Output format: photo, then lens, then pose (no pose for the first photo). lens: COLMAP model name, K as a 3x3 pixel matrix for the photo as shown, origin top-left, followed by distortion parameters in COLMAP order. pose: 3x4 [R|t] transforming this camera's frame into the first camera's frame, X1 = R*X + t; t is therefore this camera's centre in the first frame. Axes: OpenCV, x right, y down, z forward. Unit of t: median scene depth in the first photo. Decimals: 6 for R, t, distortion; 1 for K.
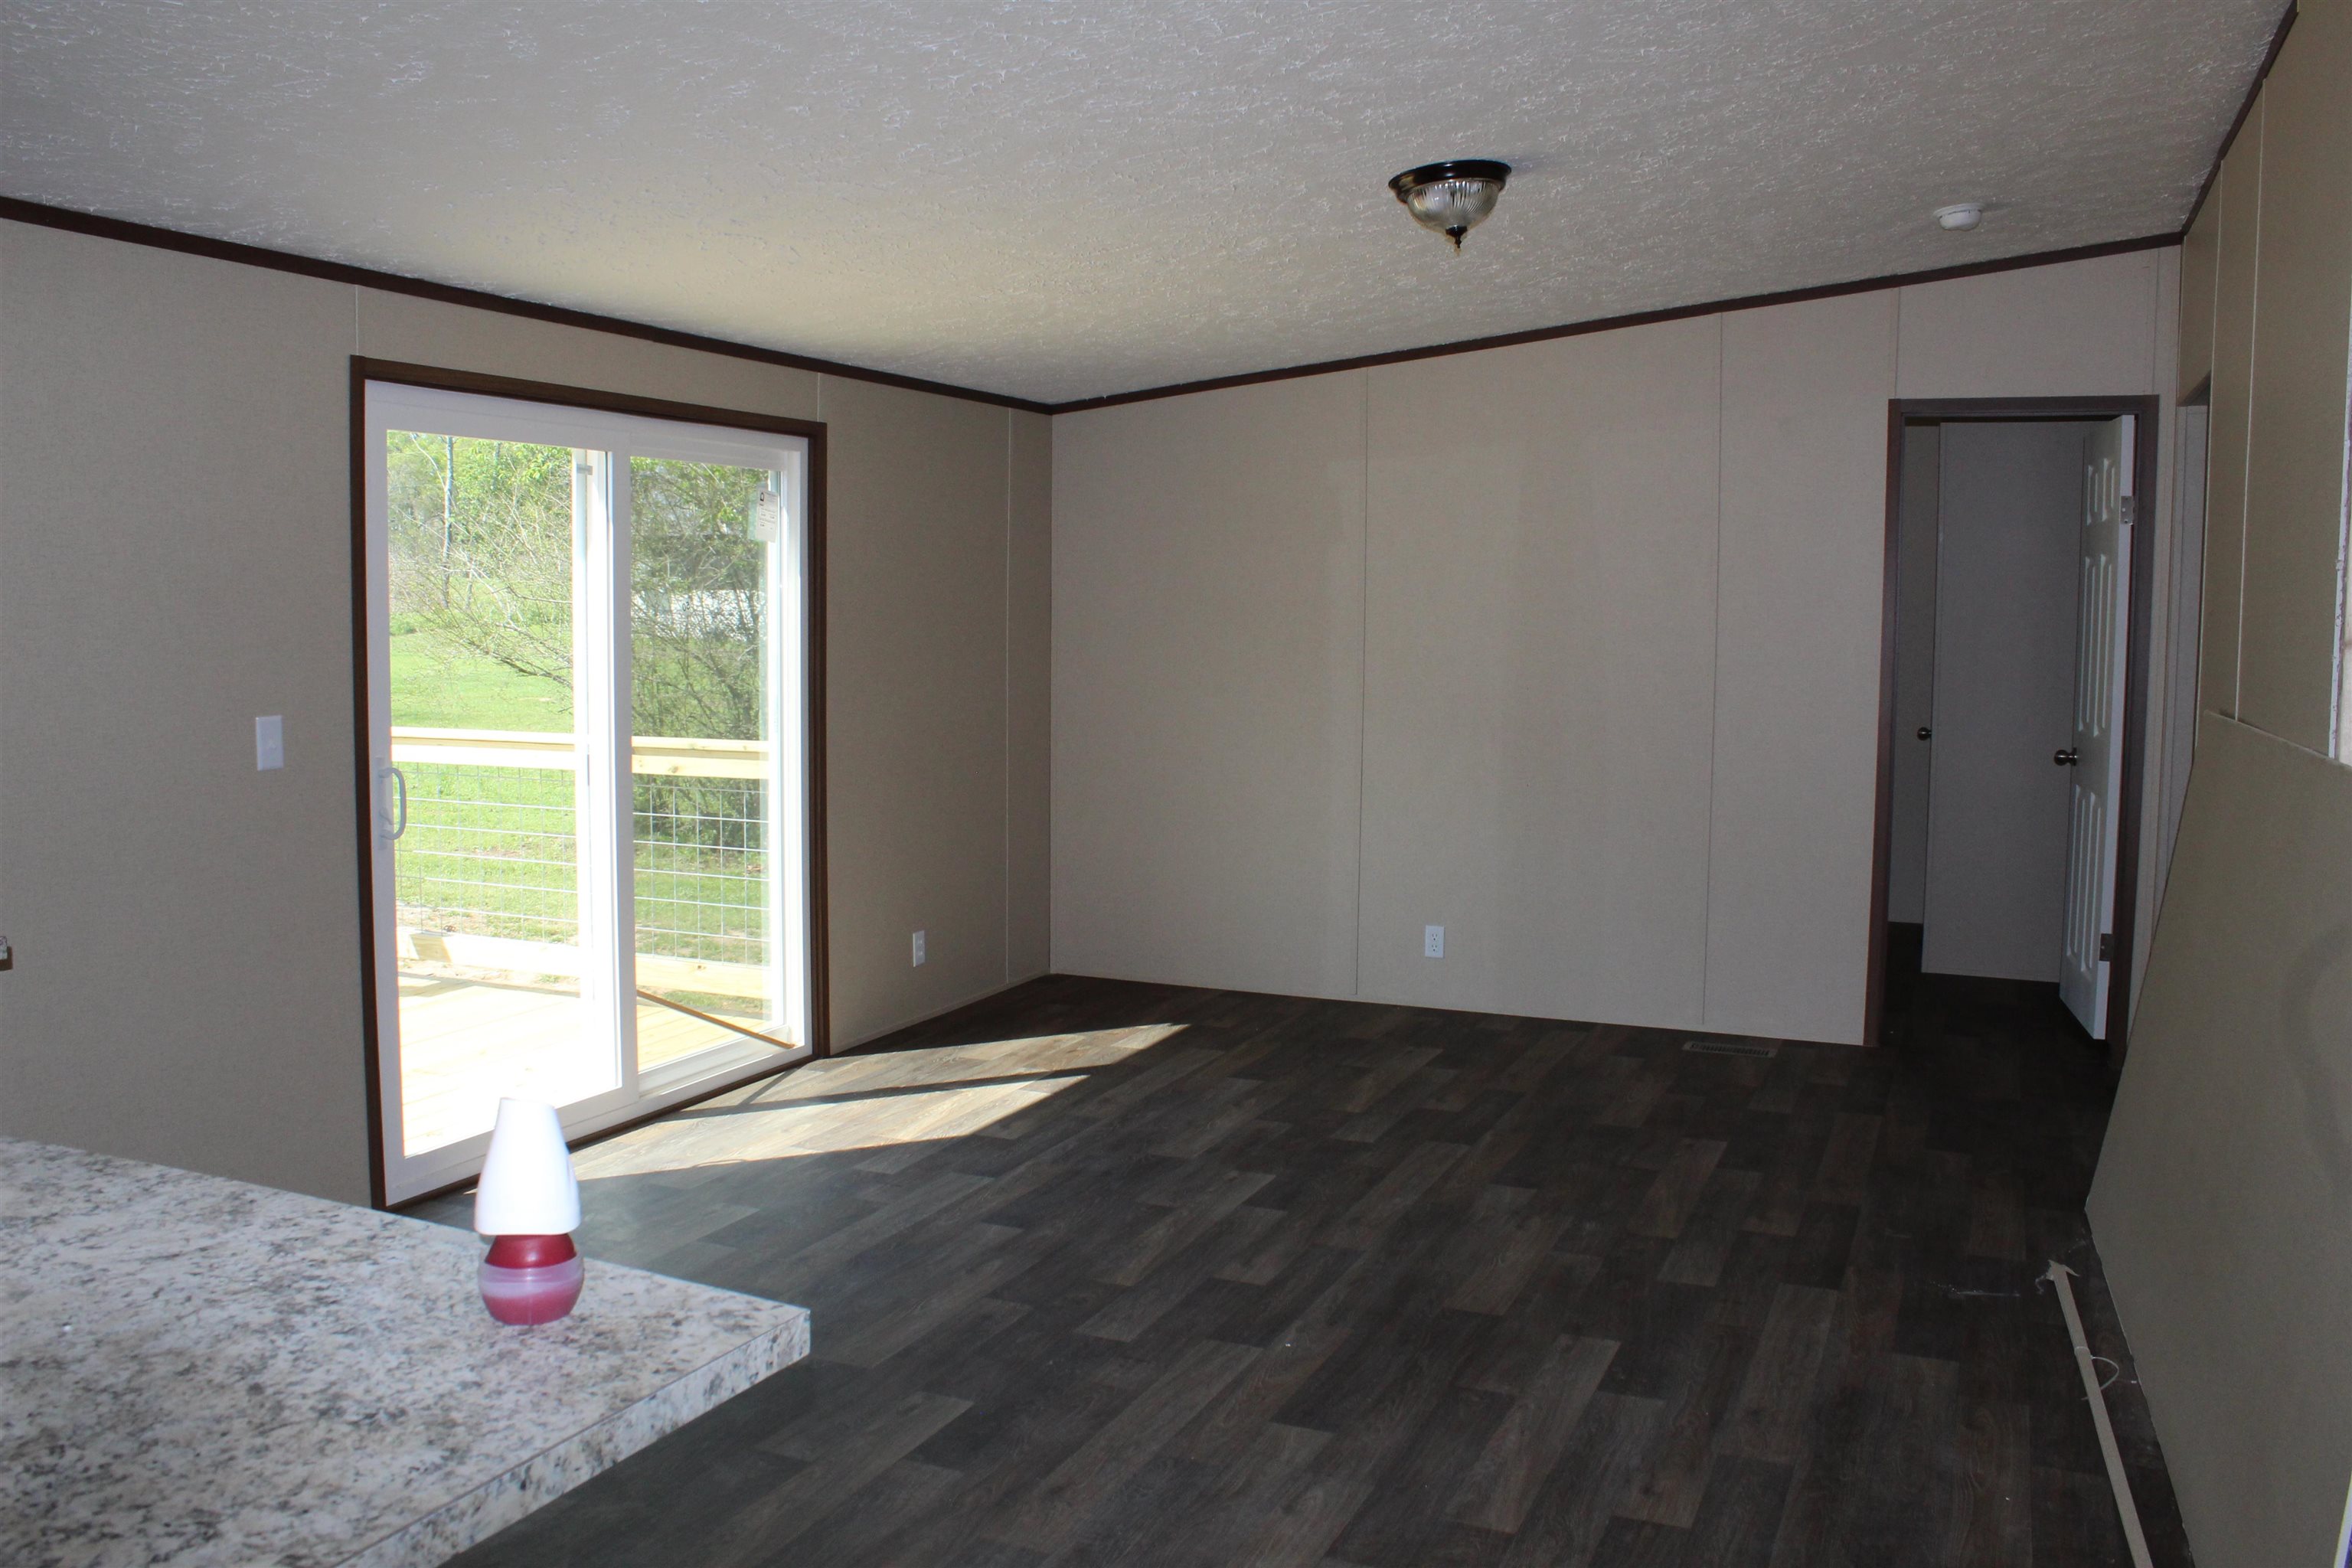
lens RADIAL K [[1965.0, 0, 1178.4], [0, 1965.0, 746.6], [0, 0, 1]] dist [-0.159039, 0.120933]
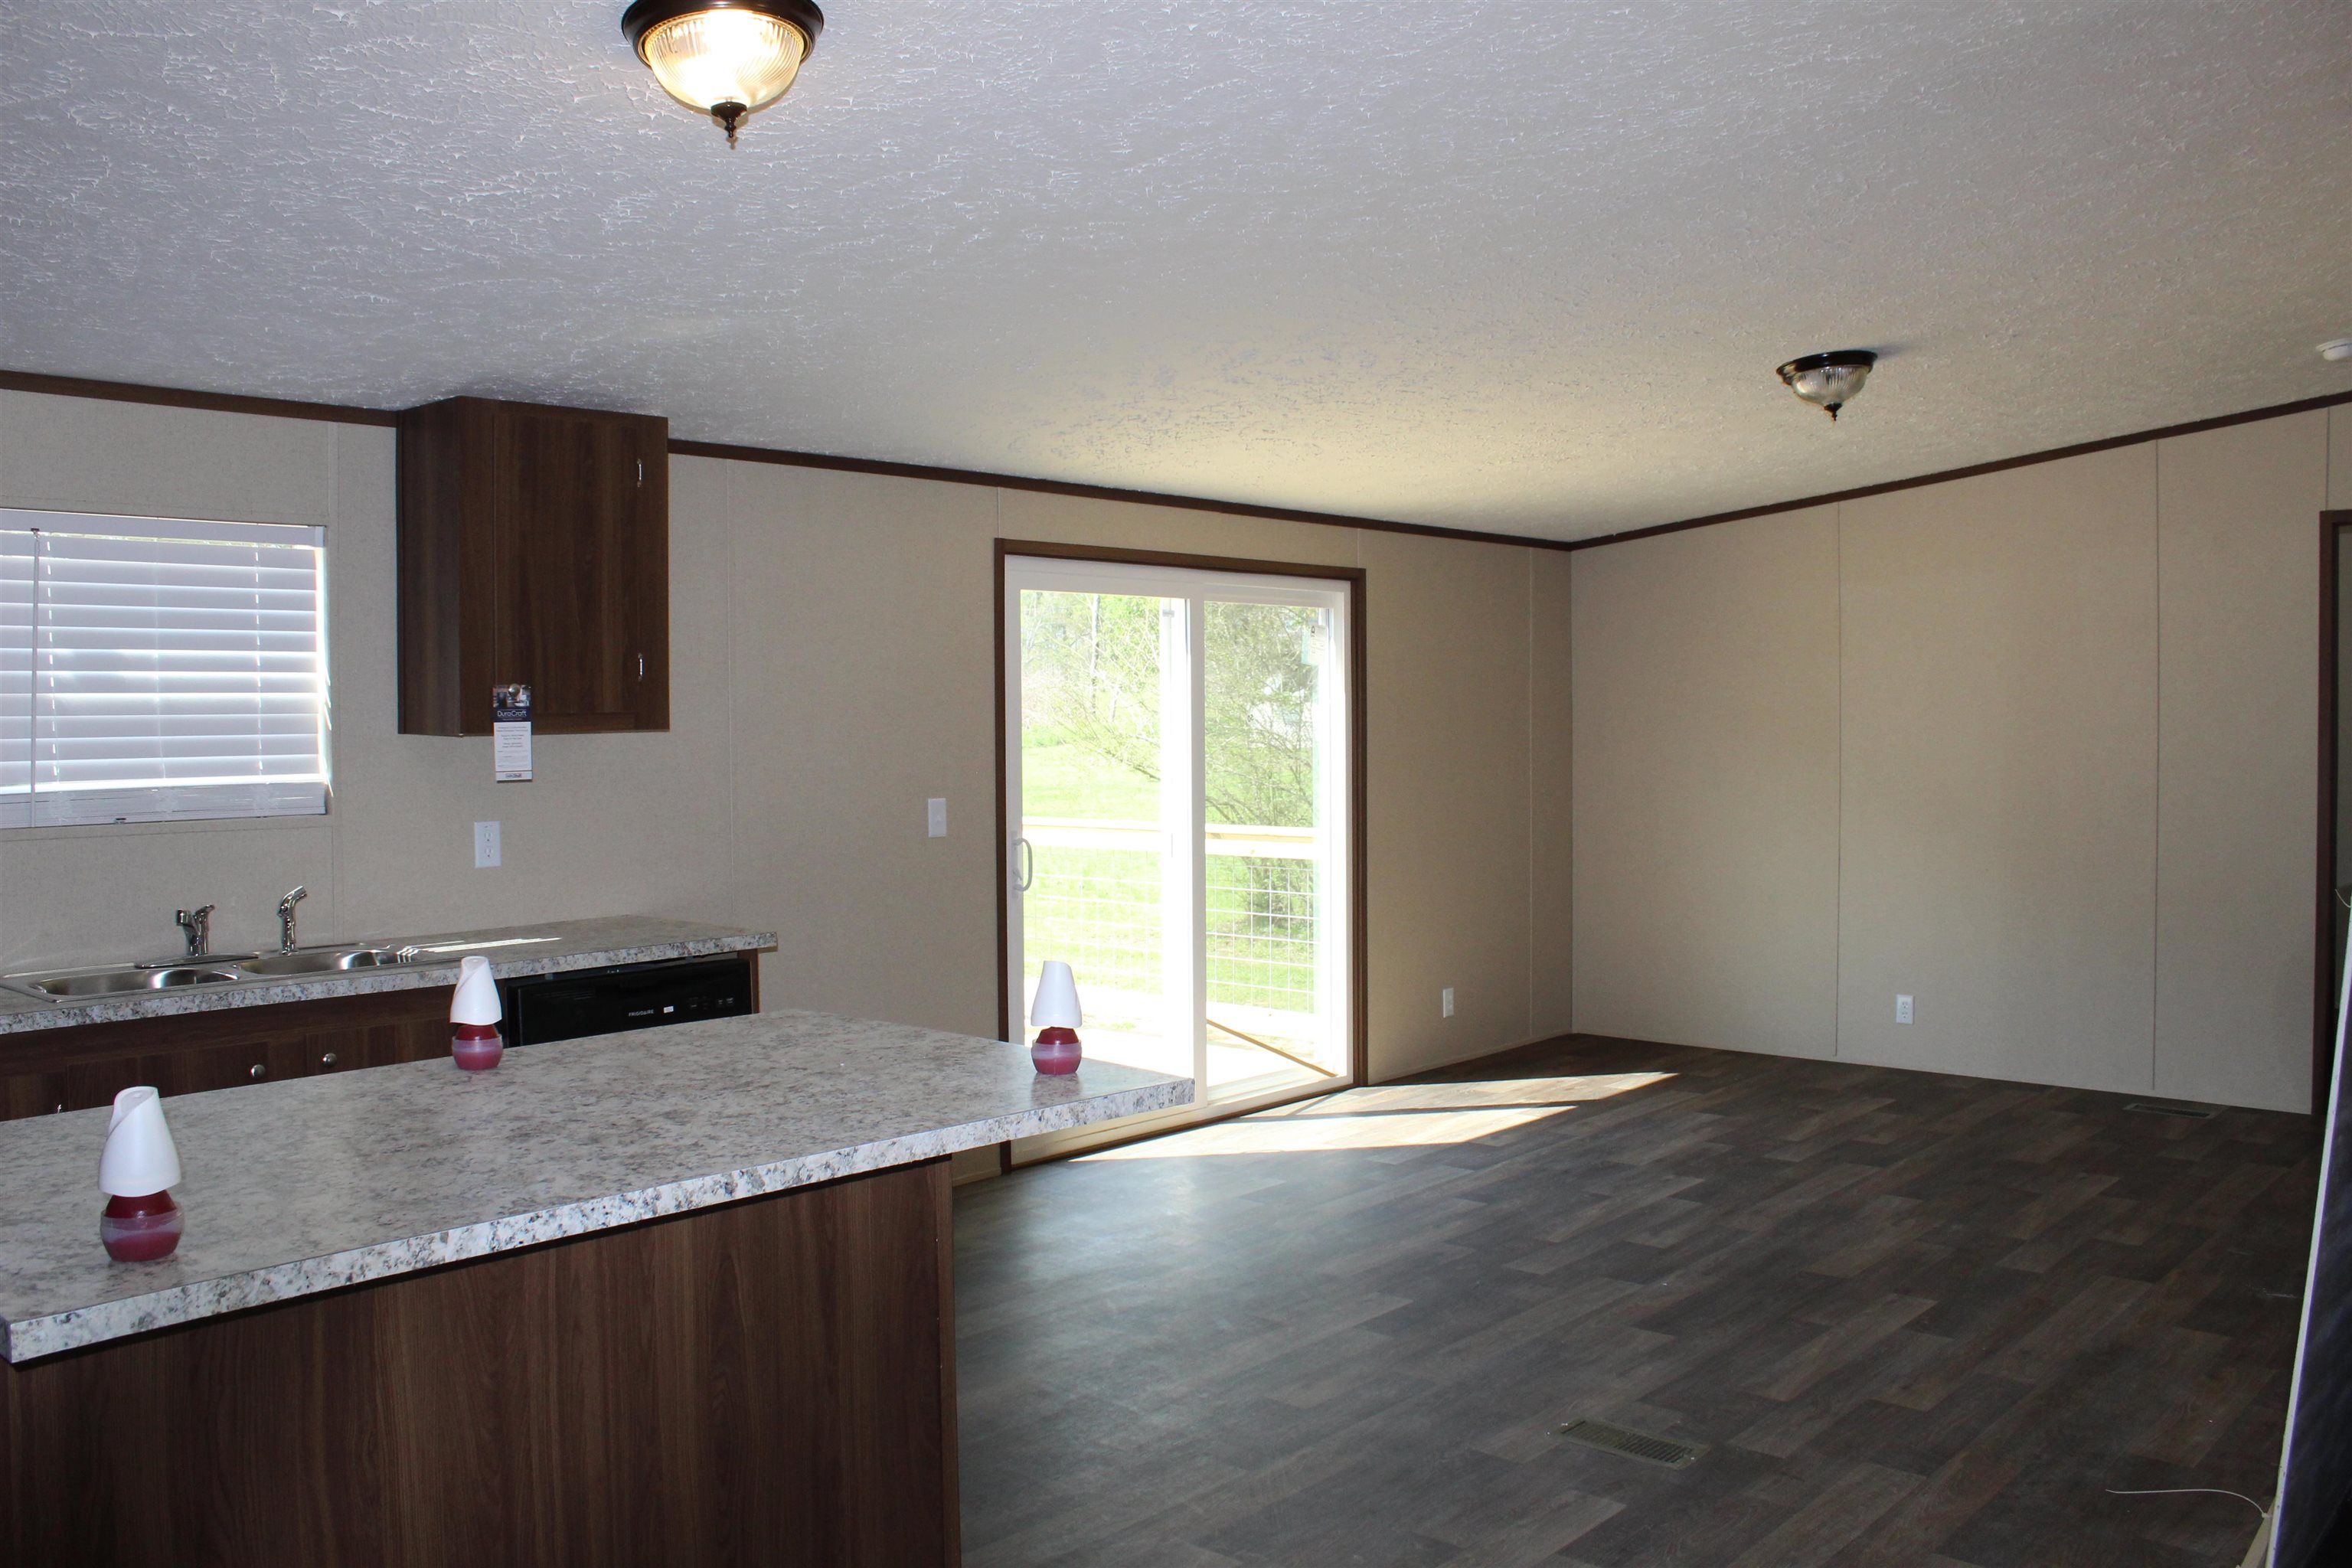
lens RADIAL K [[1965.0, 0, 1178.4], [0, 1965.0, 746.6], [0, 0, 1]] dist [-0.159039, 0.120933]
pose [[0.948706, -0.009654, -0.316013, 0.126776], [-0.008097, 0.998464, -0.054809, 0.019952], [0.316057, 0.054557, 0.947170, -0.268715]]
